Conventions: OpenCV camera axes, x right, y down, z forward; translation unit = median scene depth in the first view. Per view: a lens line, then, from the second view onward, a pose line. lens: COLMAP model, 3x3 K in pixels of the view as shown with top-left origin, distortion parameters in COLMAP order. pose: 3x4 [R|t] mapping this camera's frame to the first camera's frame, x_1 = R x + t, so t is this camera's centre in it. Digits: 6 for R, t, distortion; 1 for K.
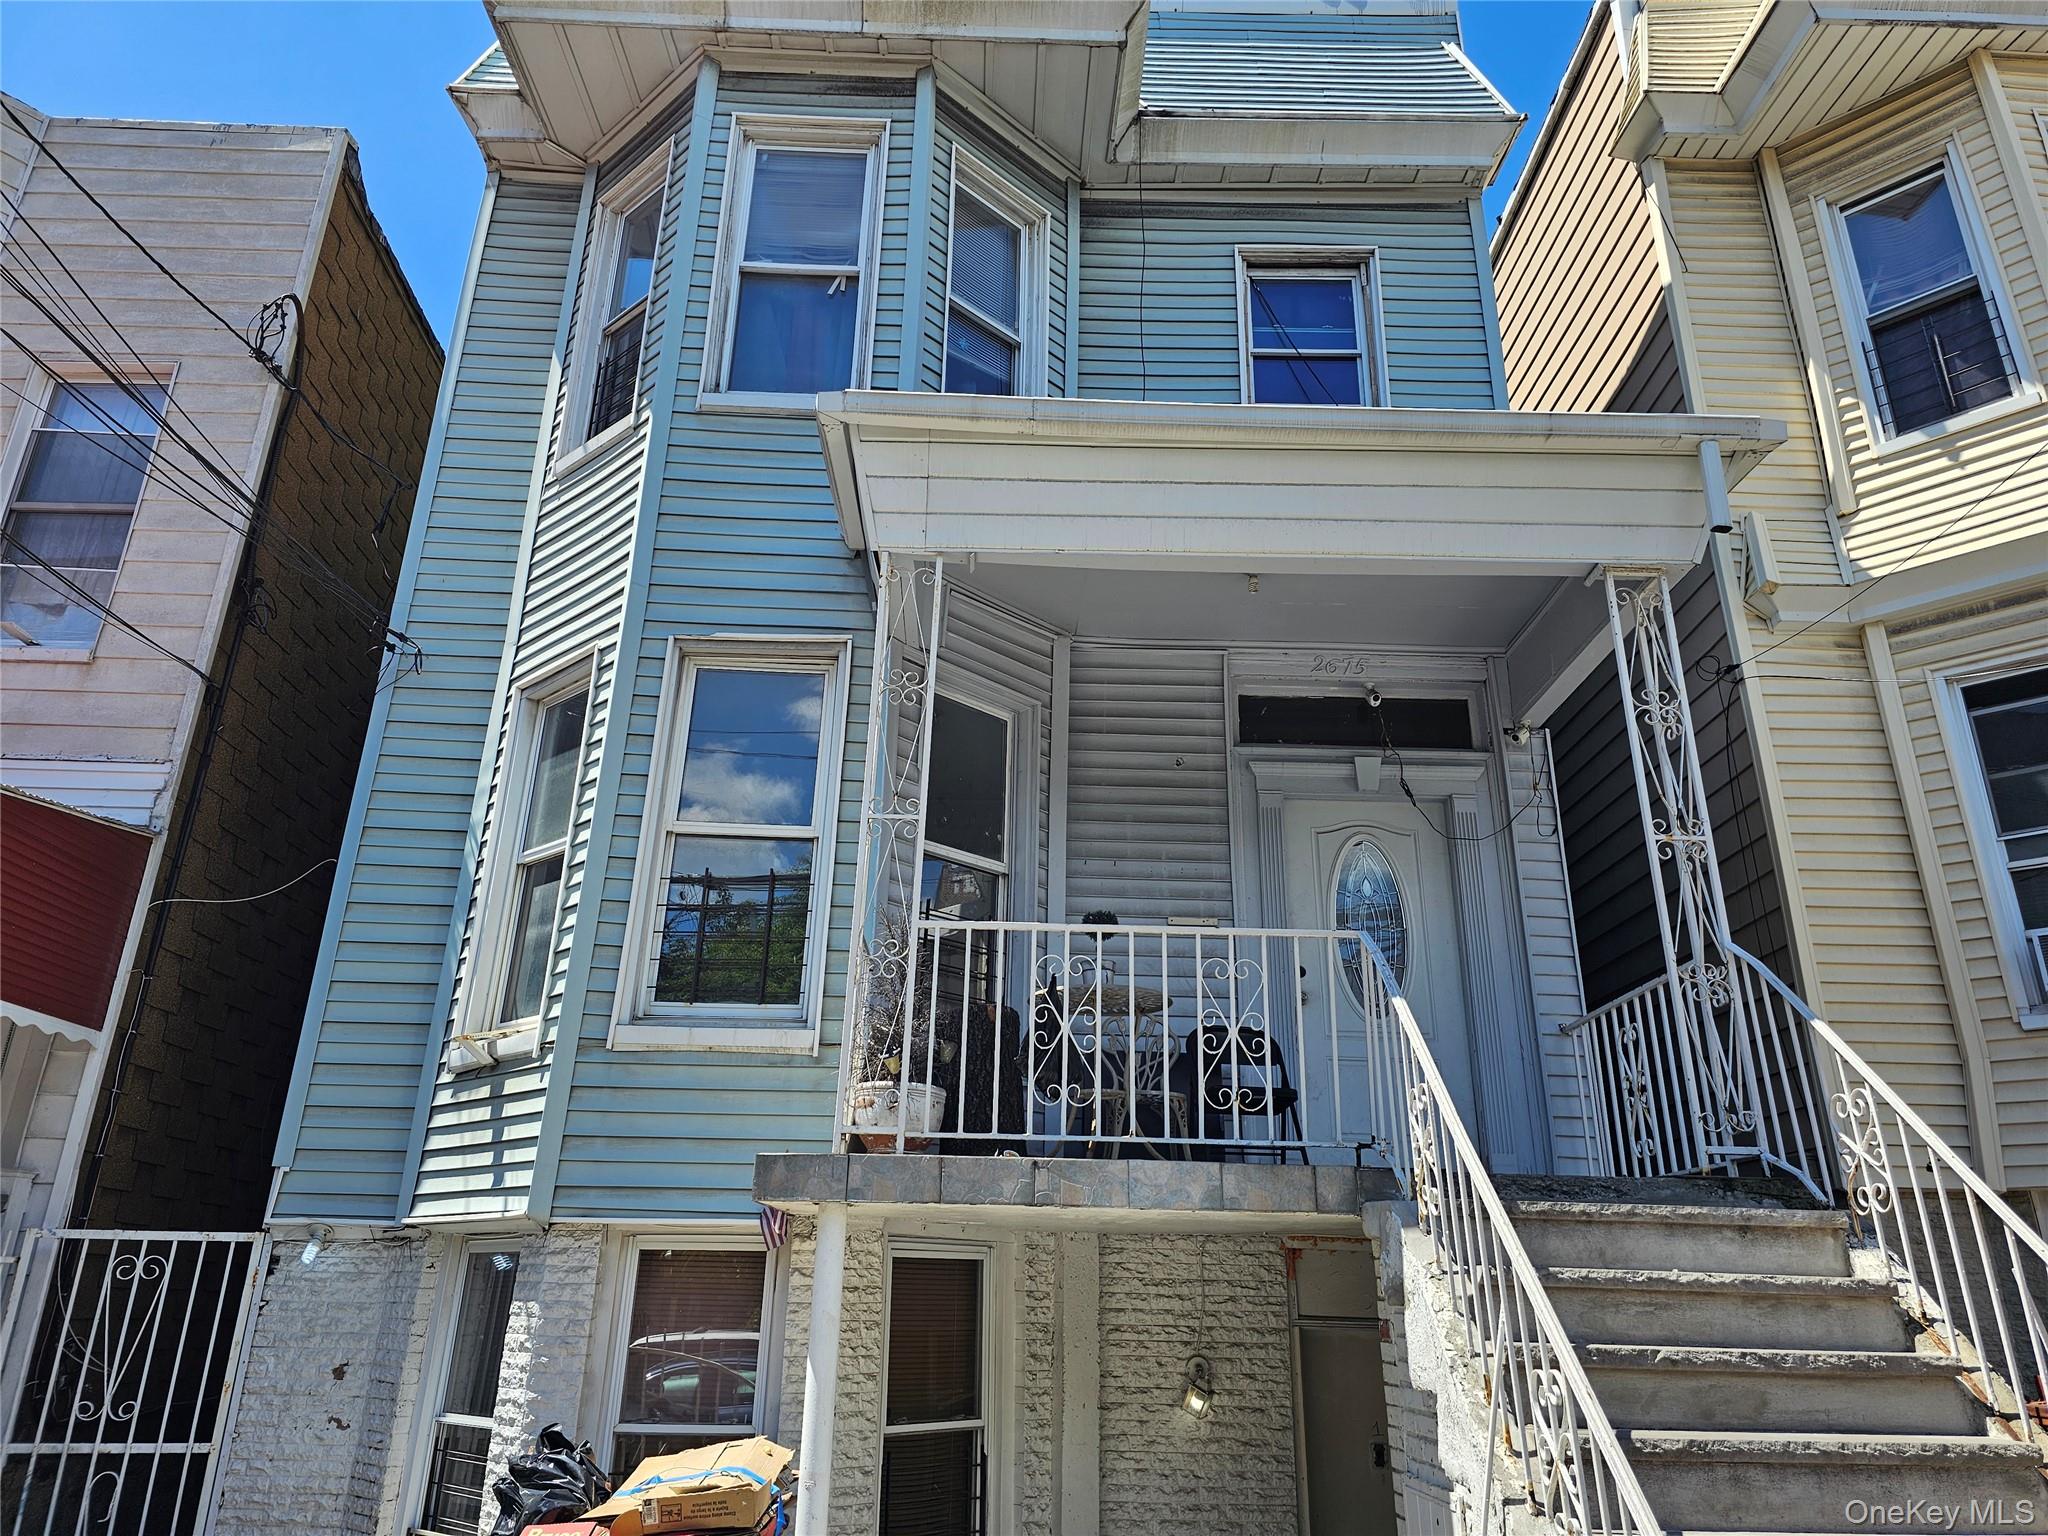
lens RADIAL K [[1380.8, 0, 1024.0], [0, 1380.8, 768.0], [0, 0, 1]] dist [0.025706, -0.011989]
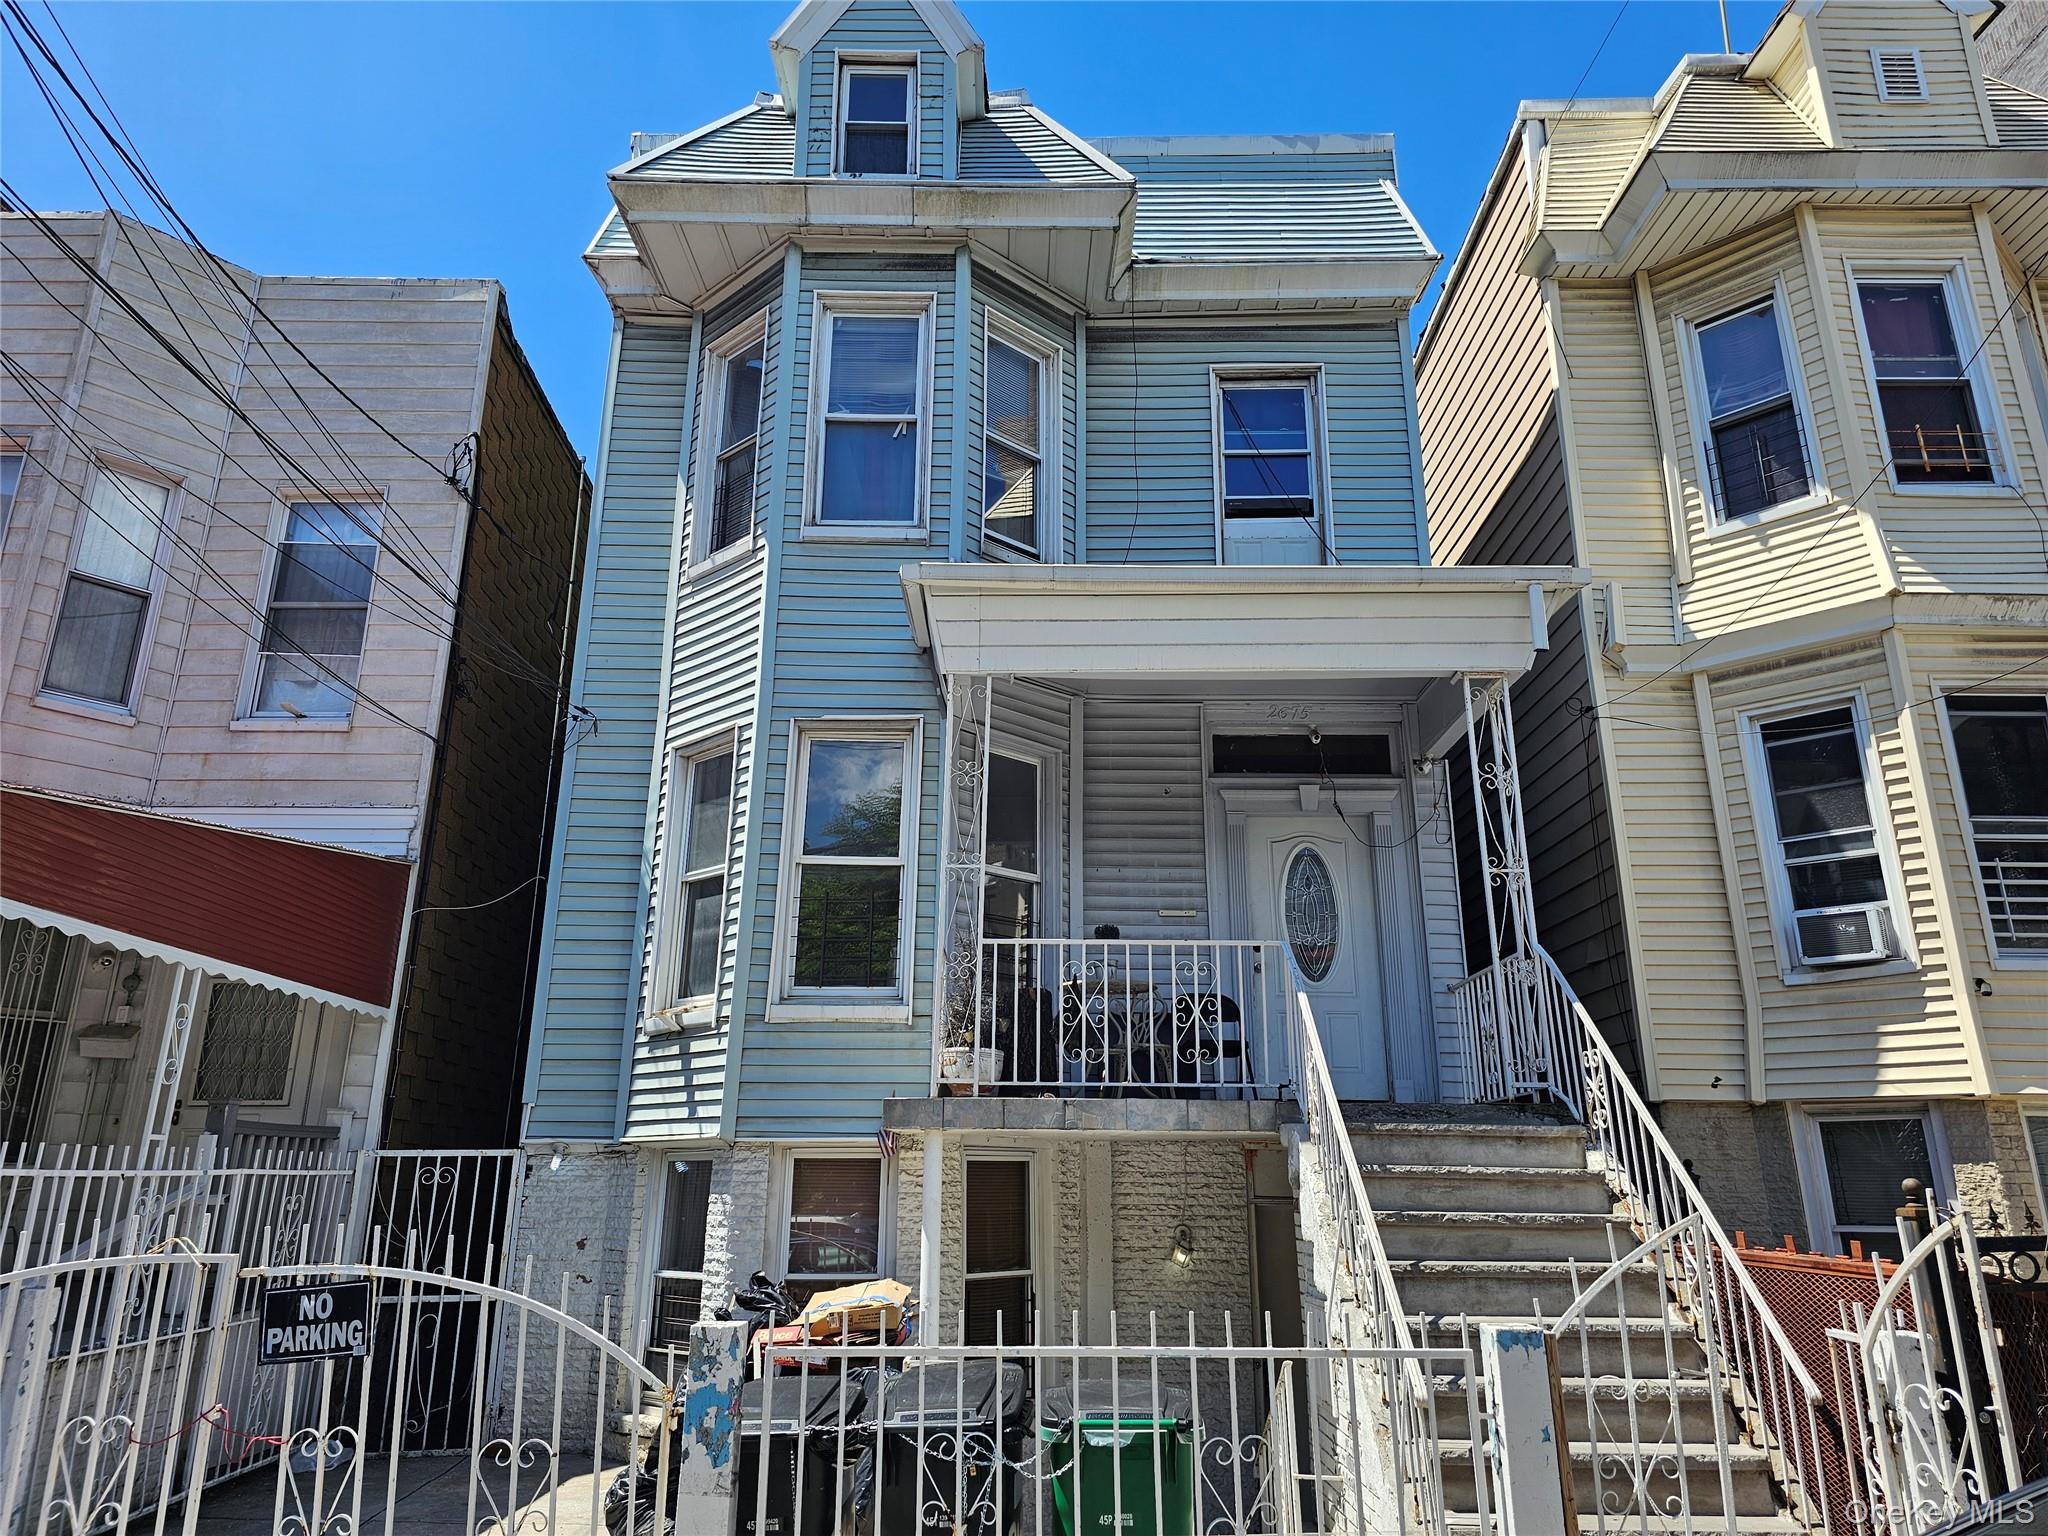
lens RADIAL K [[1347.7, 0, 1024.0], [0, 1347.7, 768.0], [0, 0, 1]] dist [0.037425, -0.001098]
pose [[0.999678, -0.019525, -0.016212, -0.003948], [0.020585, 0.997471, 0.068022, -0.118362], [0.014843, -0.068334, 0.997552, -0.297996]]
